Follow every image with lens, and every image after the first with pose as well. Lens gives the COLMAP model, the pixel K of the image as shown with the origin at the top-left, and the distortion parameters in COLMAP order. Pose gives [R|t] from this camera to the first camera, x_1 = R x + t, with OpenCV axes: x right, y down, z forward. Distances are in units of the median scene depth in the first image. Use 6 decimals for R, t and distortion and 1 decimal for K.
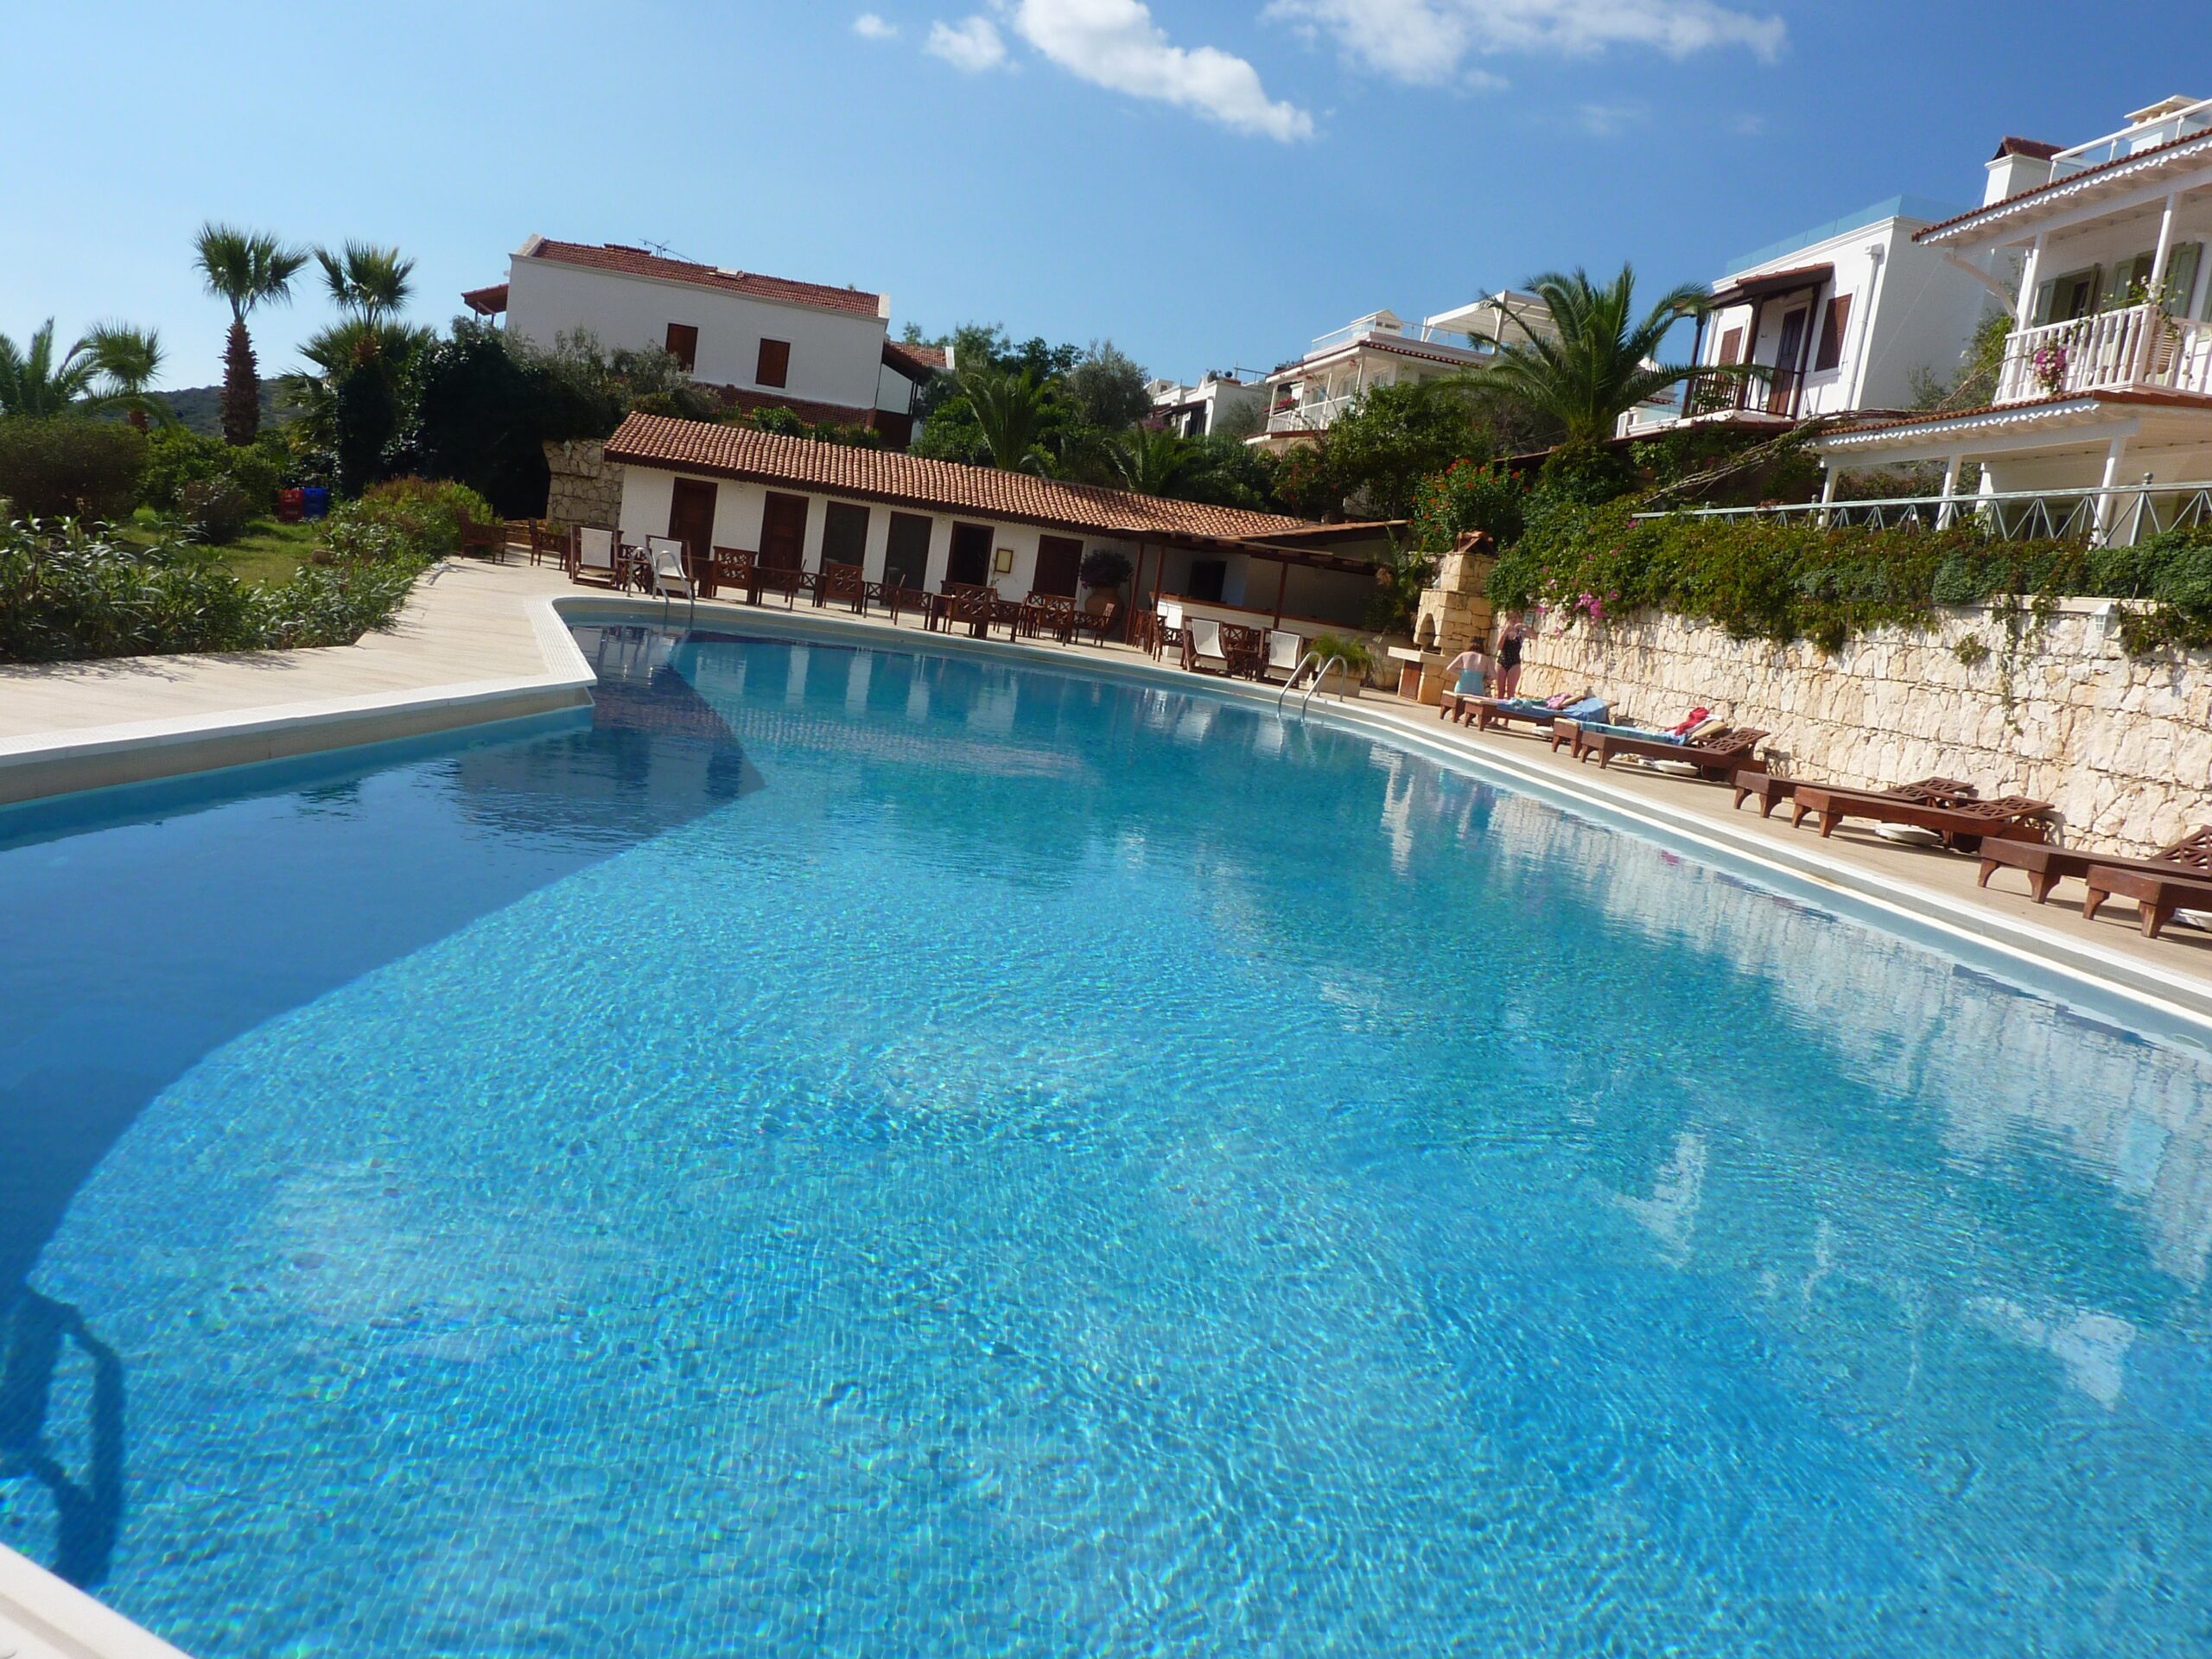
lens RADIAL K [[1754.3, 0, 1106.0], [0, 1754.3, 829.5], [0, 0, 1]] dist [-0.007300, -0.036537]
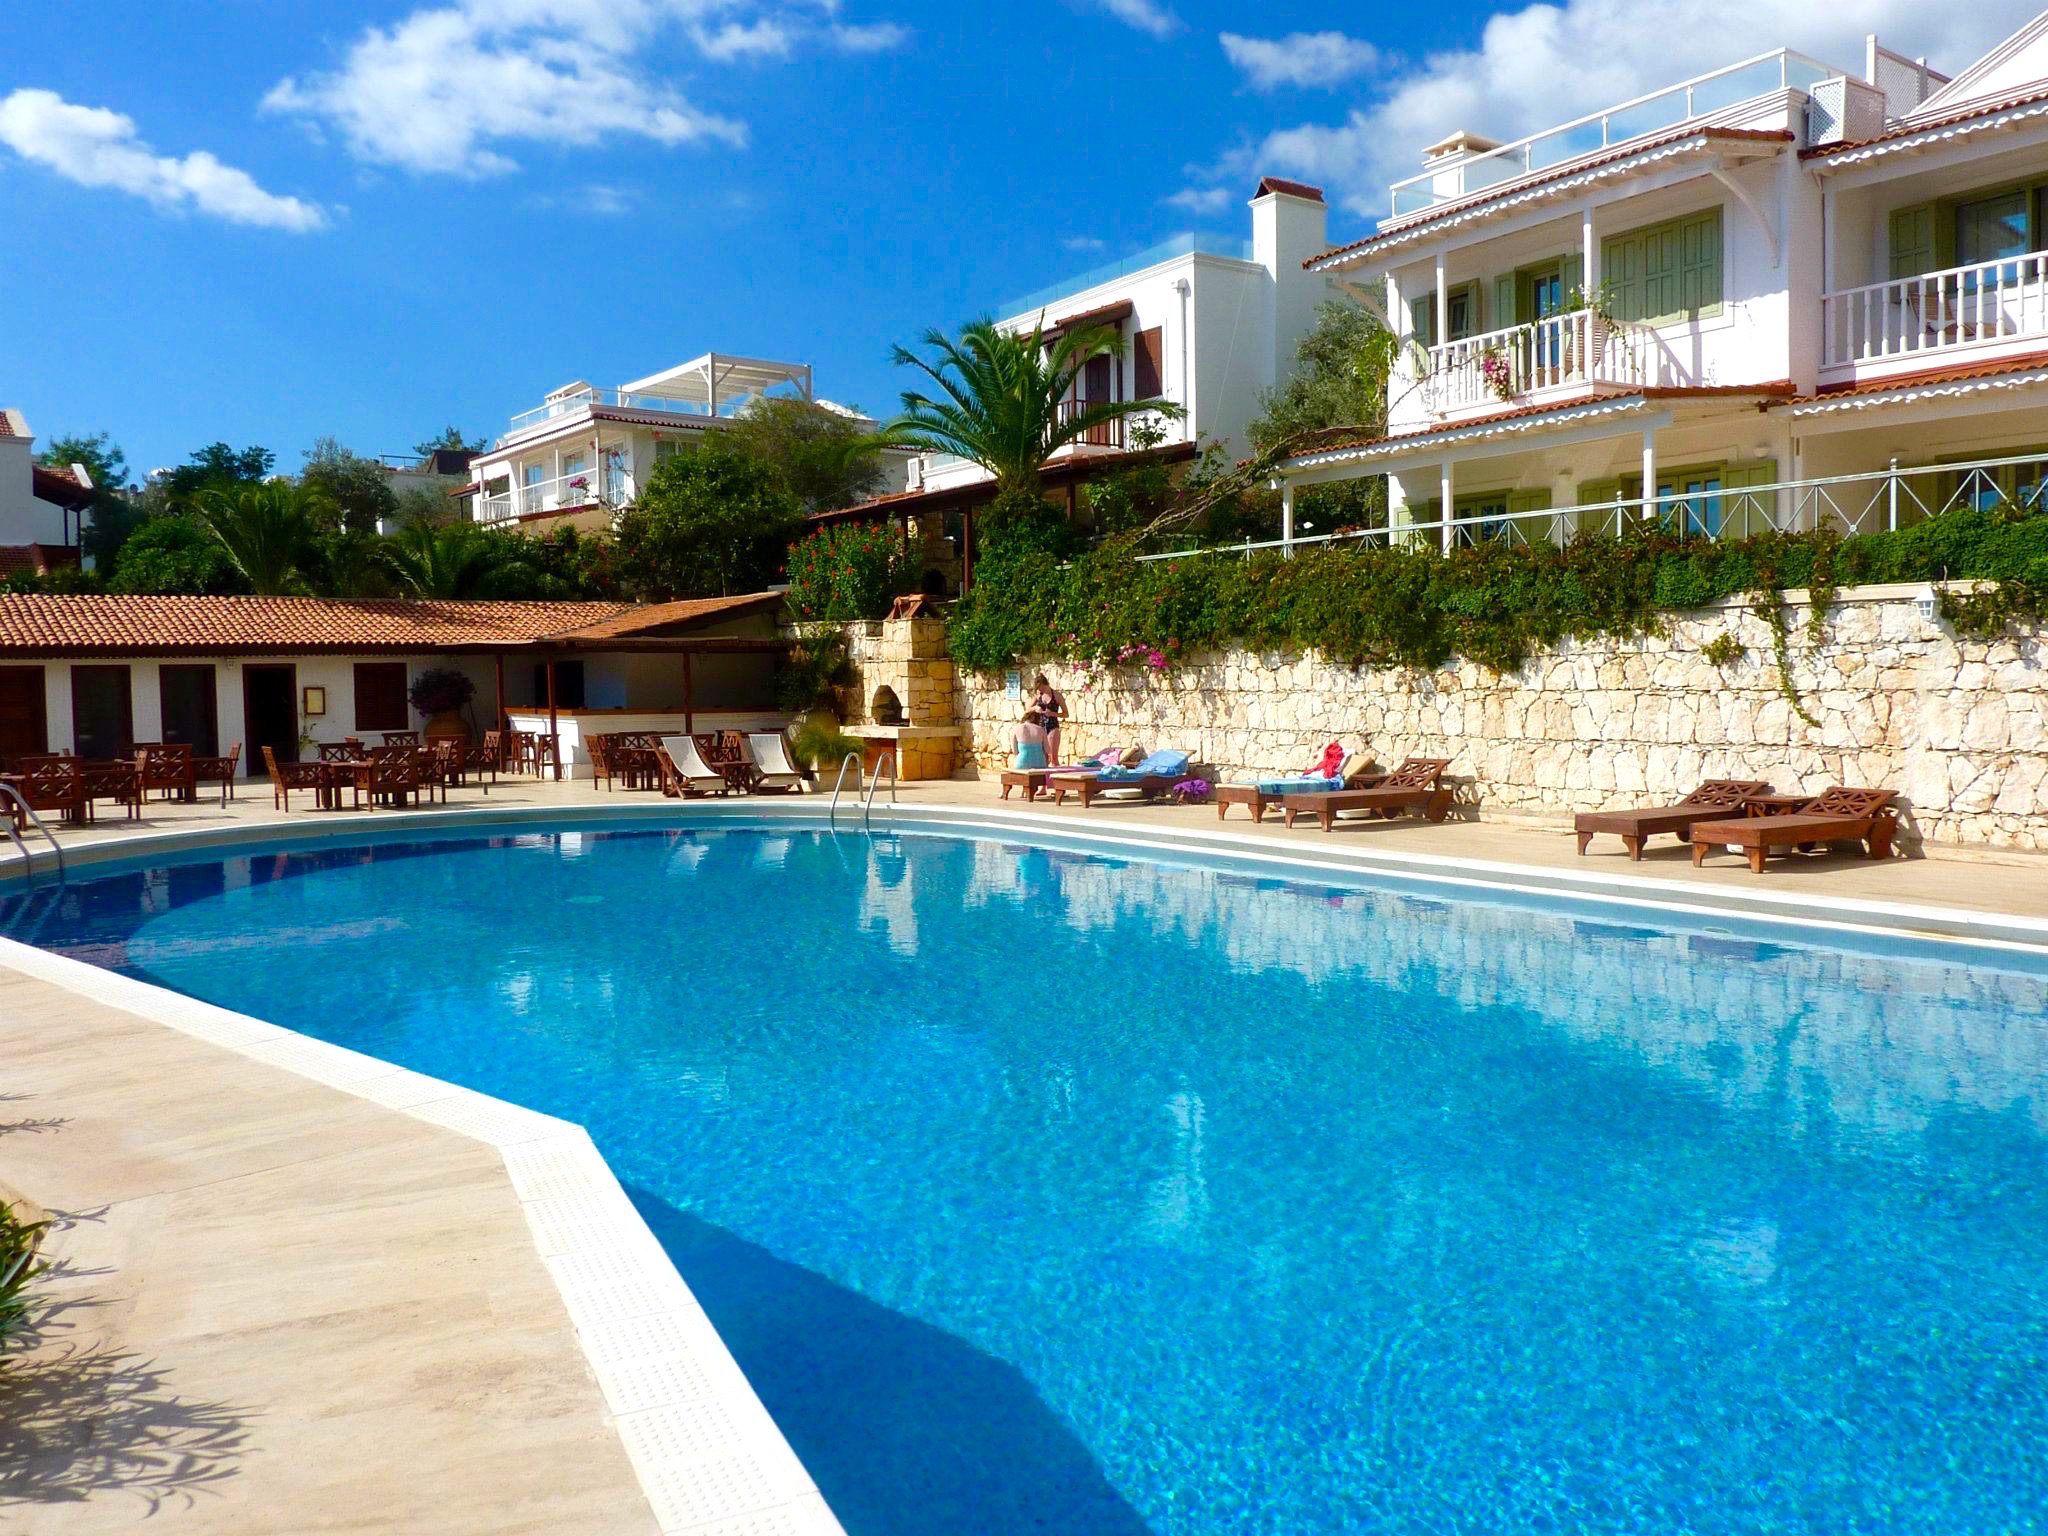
lens RADIAL K [[1624.2, 0, 1024.0], [0, 1624.2, 768.0], [0, 0, 1]] dist [-0.007300, -0.036537]
pose [[0.868961, -0.182610, 0.459958, -0.242826], [0.205777, 0.978599, -0.000240, -0.098378], [-0.450070, 0.094857, 0.887941, 0.299143]]
